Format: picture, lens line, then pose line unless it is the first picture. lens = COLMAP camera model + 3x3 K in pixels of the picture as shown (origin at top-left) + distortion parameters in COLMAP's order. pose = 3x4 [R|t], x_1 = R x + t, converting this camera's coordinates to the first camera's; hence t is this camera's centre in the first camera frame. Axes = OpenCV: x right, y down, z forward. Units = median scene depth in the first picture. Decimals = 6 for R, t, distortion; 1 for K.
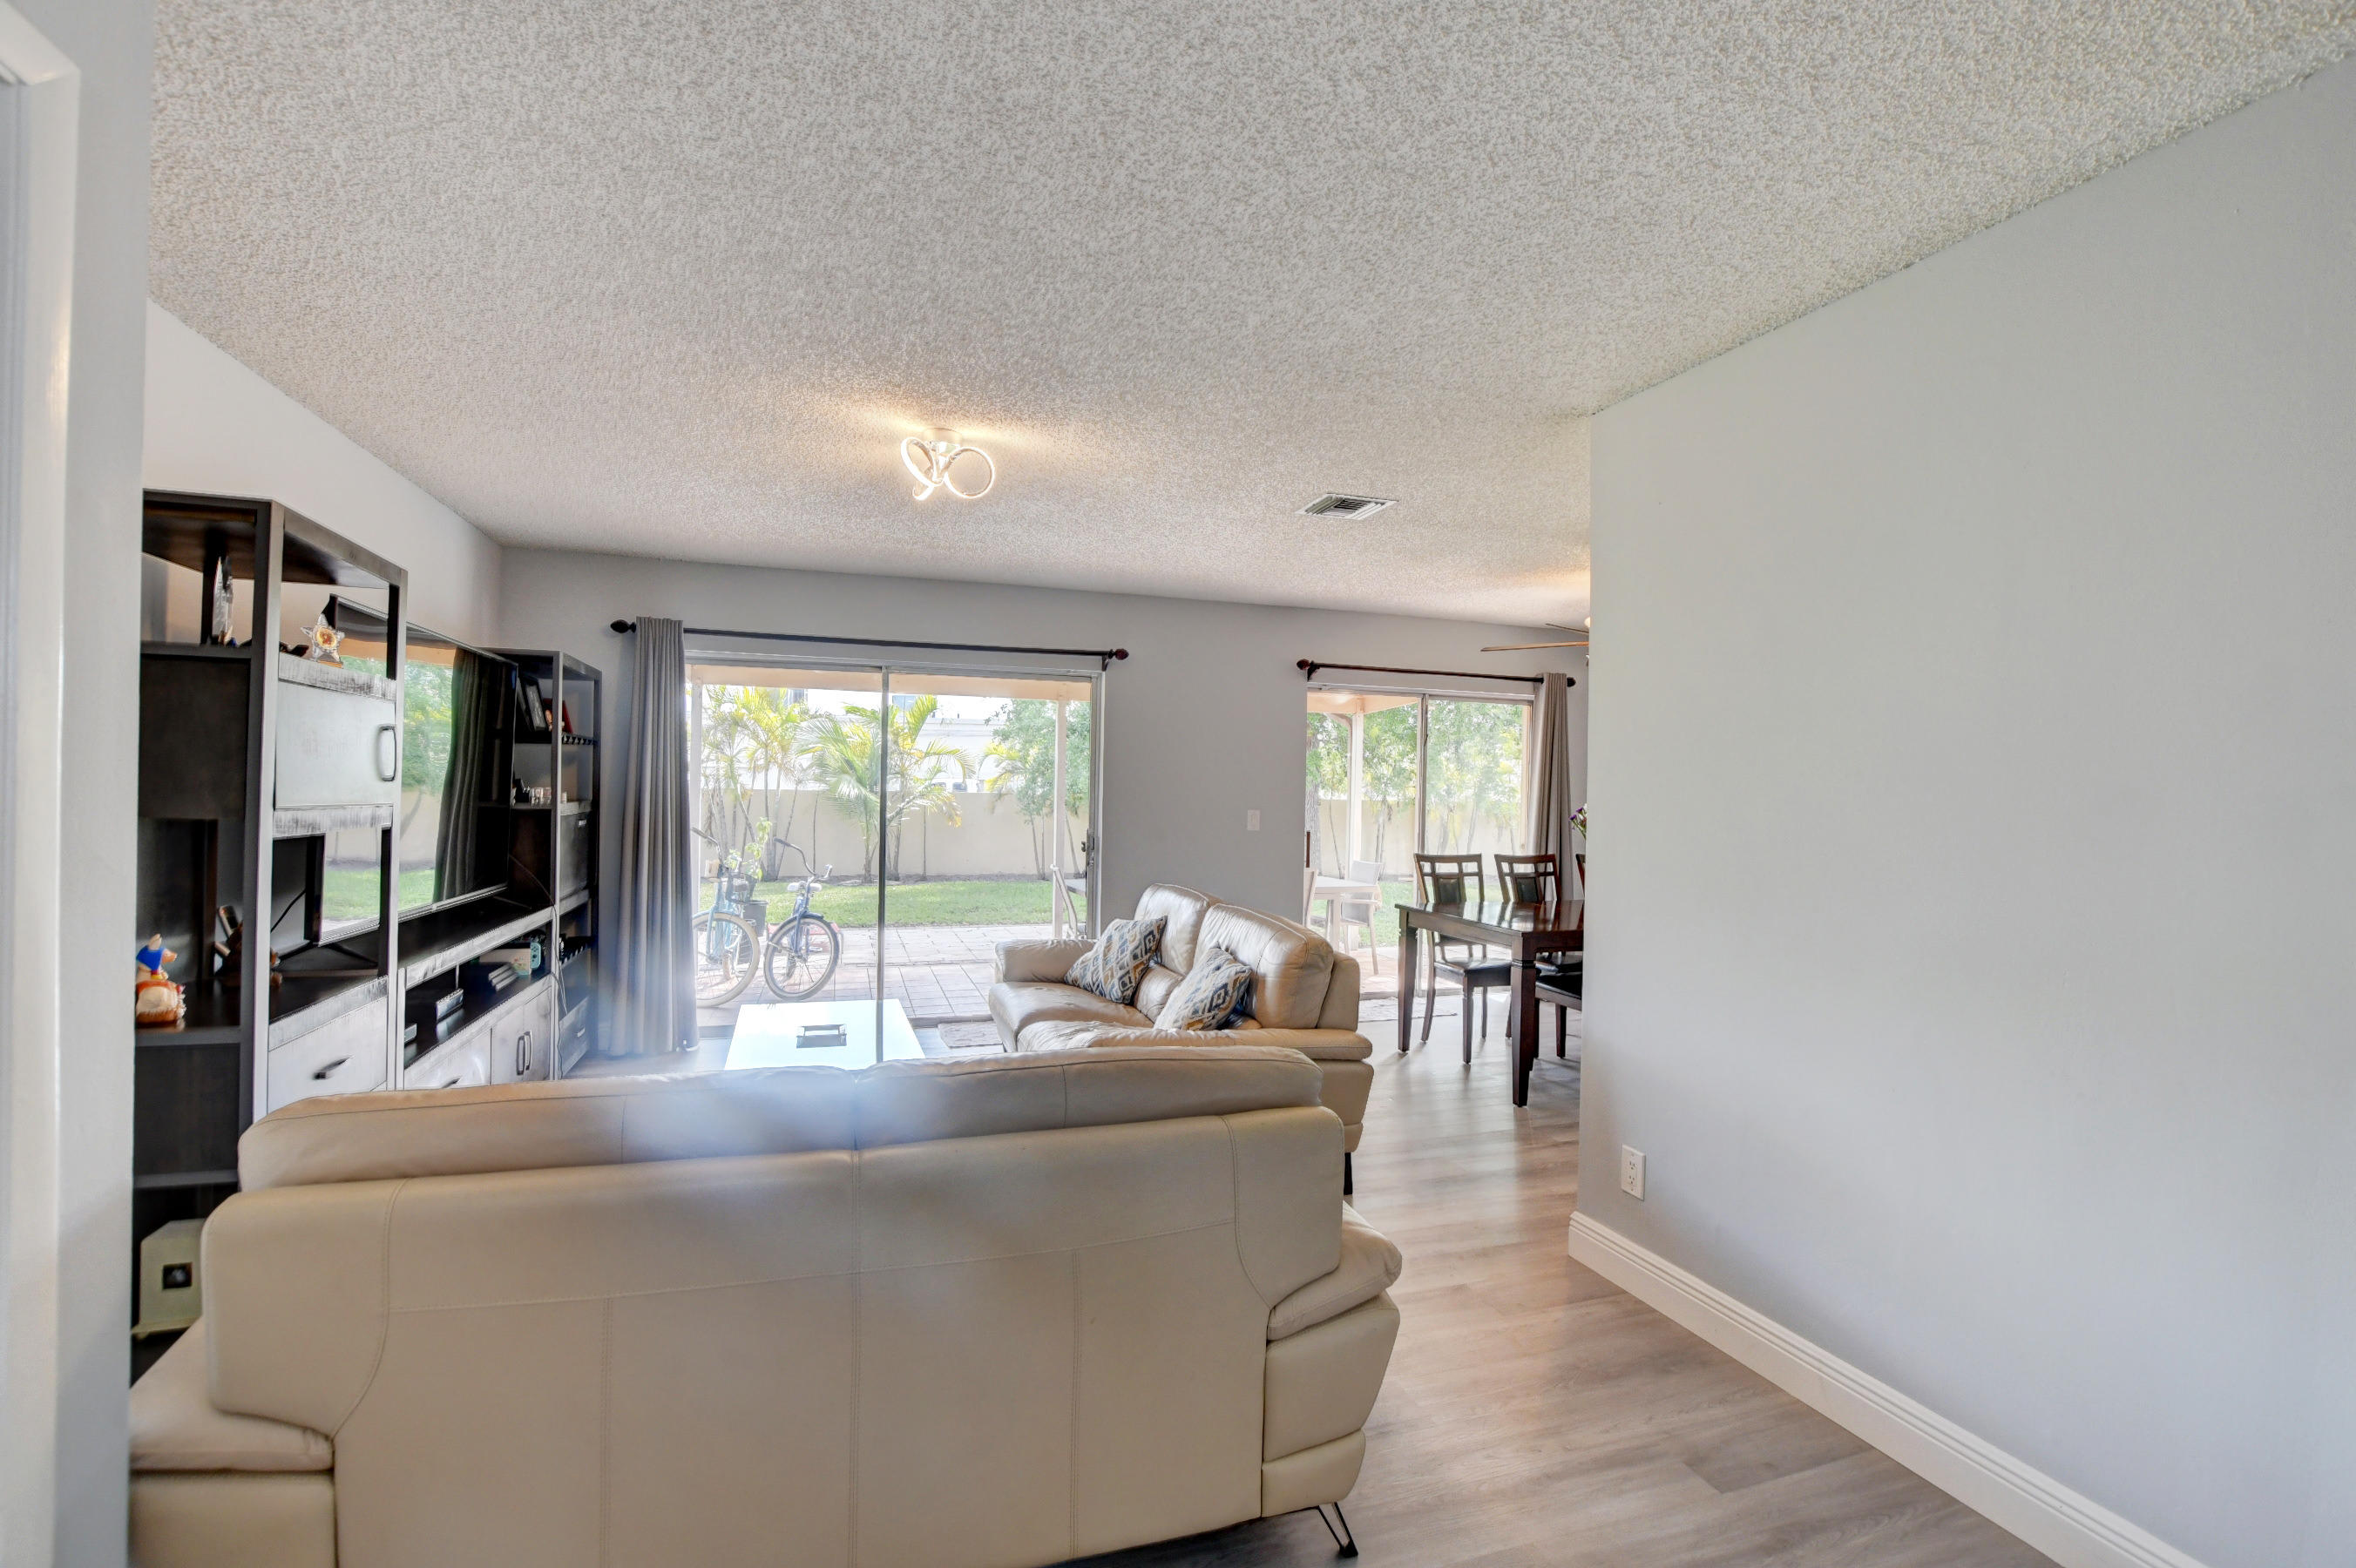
lens RADIAL K [[1034.5, 0, 1180.7], [0, 1034.5, 784.6], [0, 0, 1]] dist [-0.030593, 0.003285]
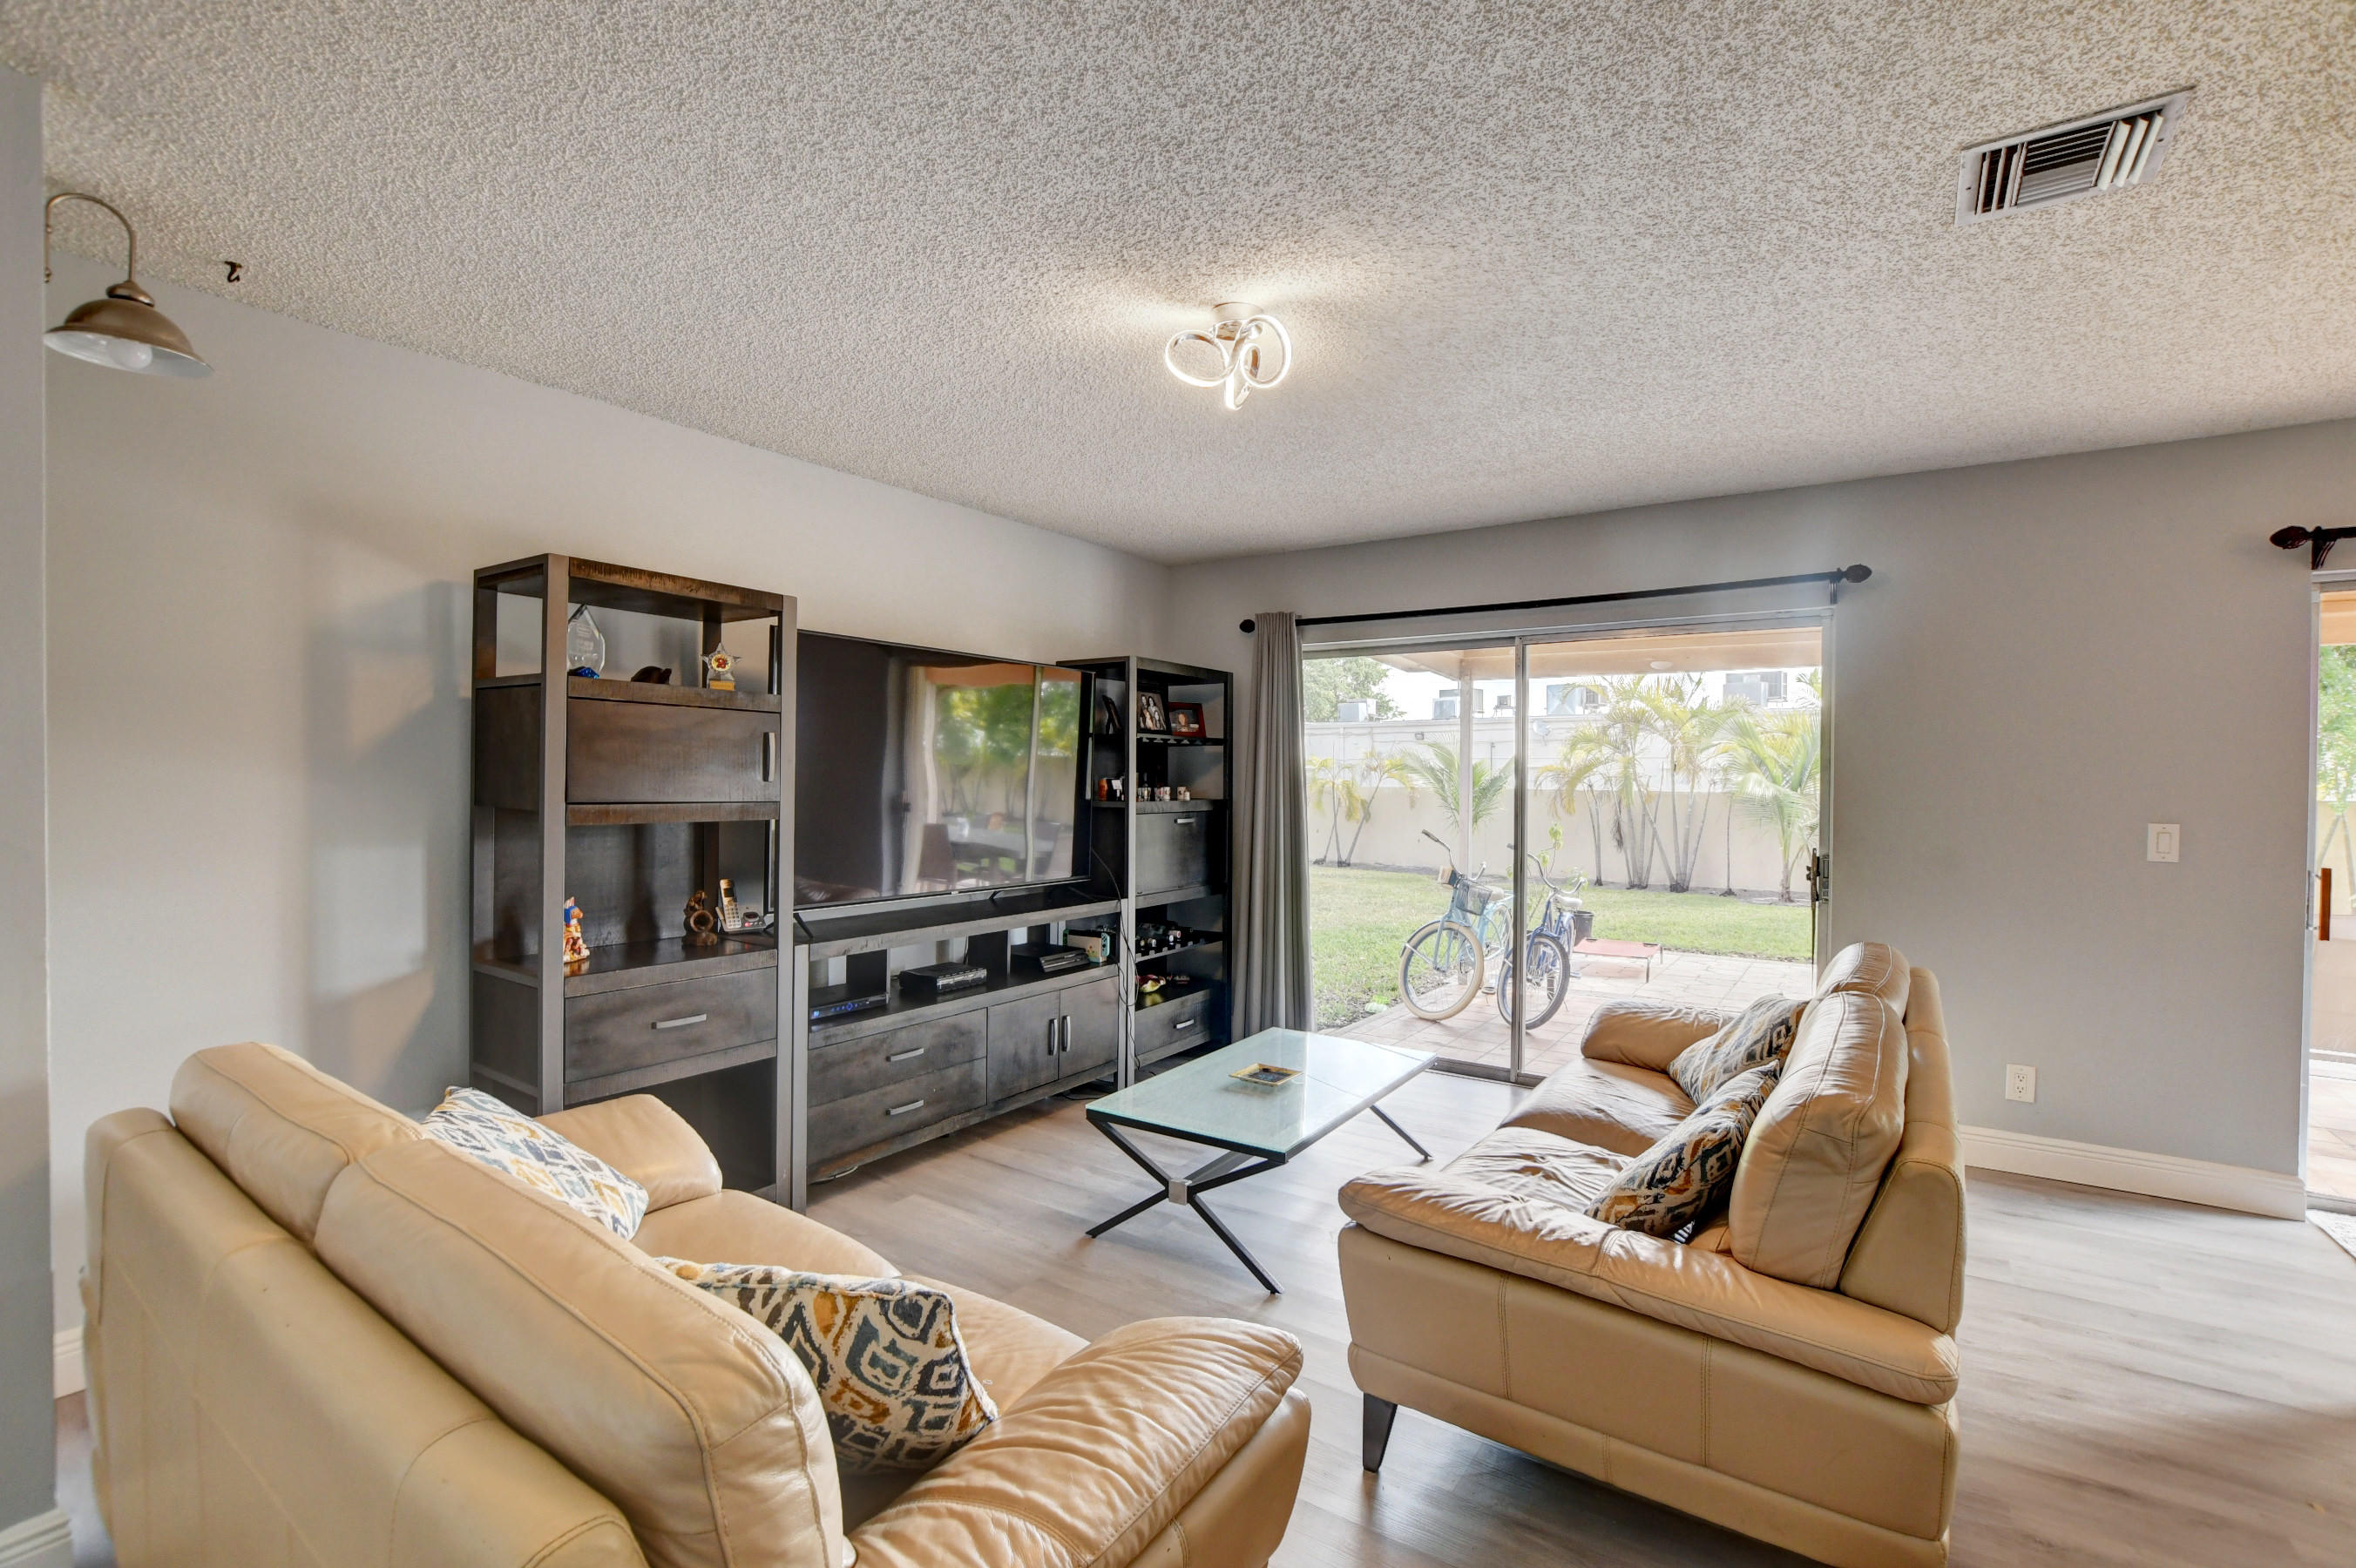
lens RADIAL K [[1034.5, 0, 1177.7], [0, 1034.5, 783.1], [0, 0, 1]] dist [-0.030593, 0.003285]
pose [[0.601261, -0.007399, -0.799019, 0.193548], [0.003744, 0.999972, -0.006442, 0.004825], [0.799044, 0.000882, 0.601272, 0.292957]]
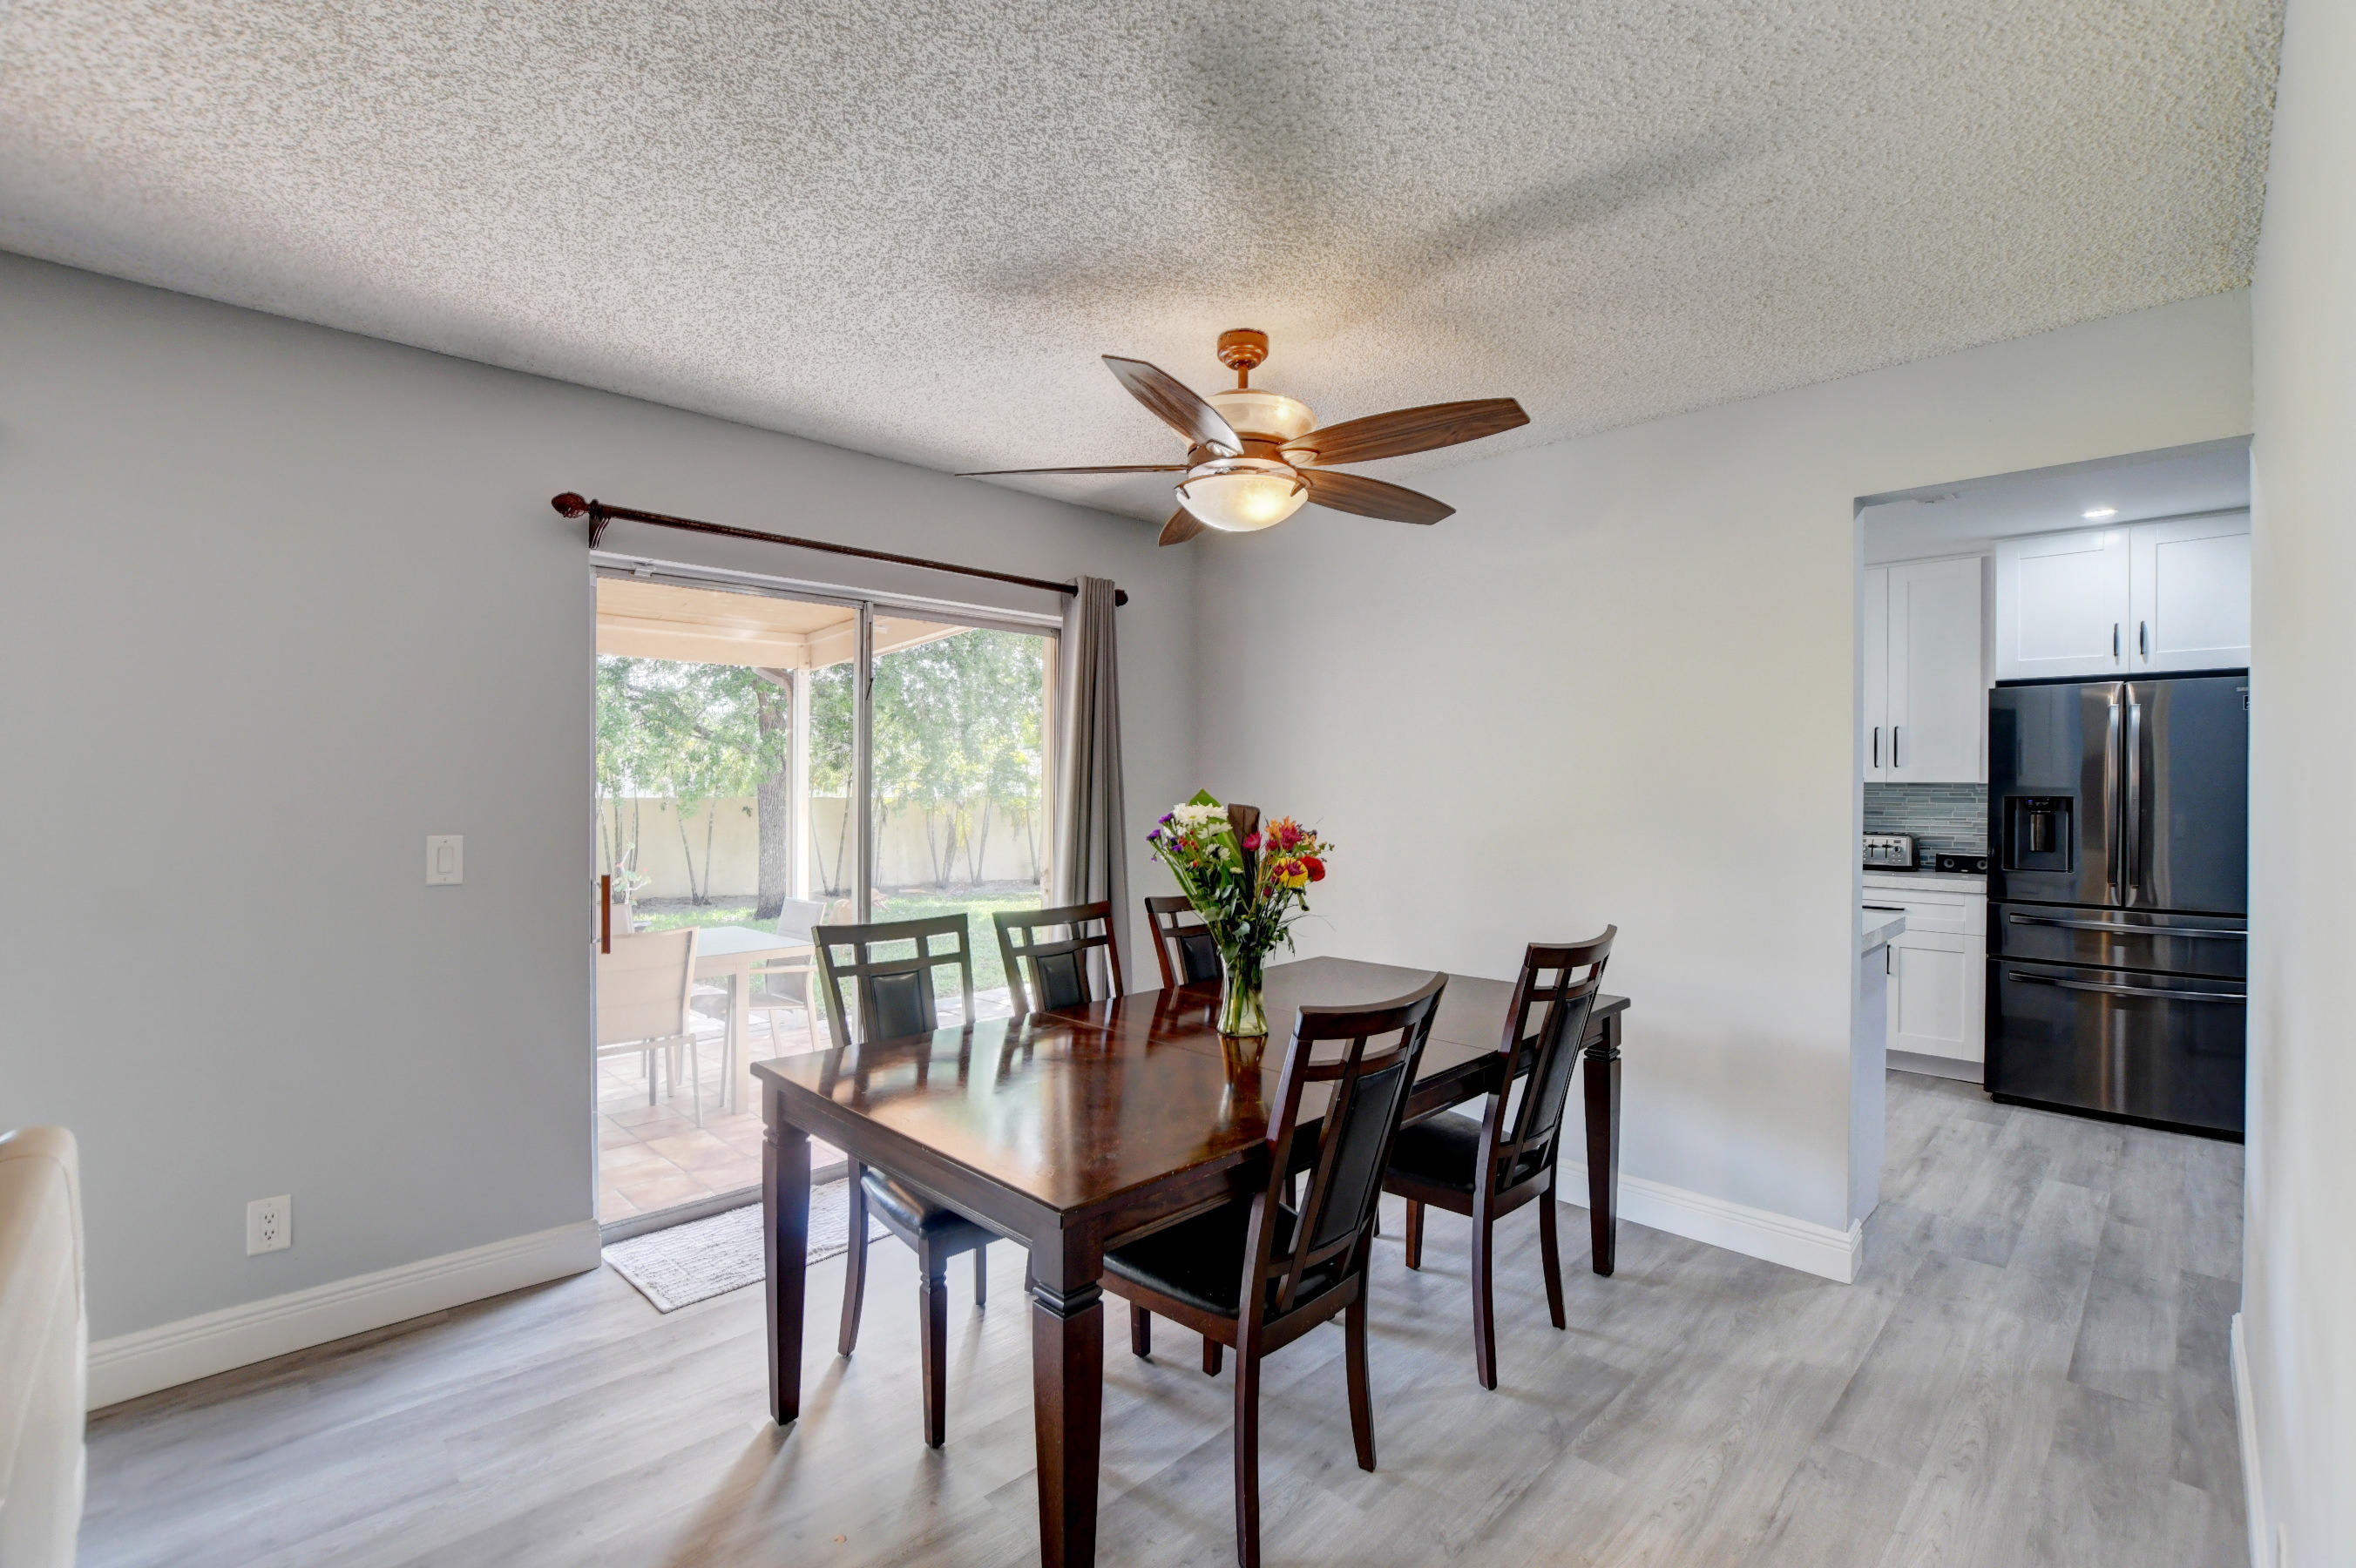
lens RADIAL K [[1034.5, 0, 1175.8], [0, 1034.5, 799.4], [0, 0, 1]] dist [-0.030593, 0.003285]
pose [[0.900048, -0.021782, 0.435245, 0.170293], [0.013006, 0.999648, 0.023133, 0.003850], [-0.435596, -0.015160, 0.900015, 0.523738]]
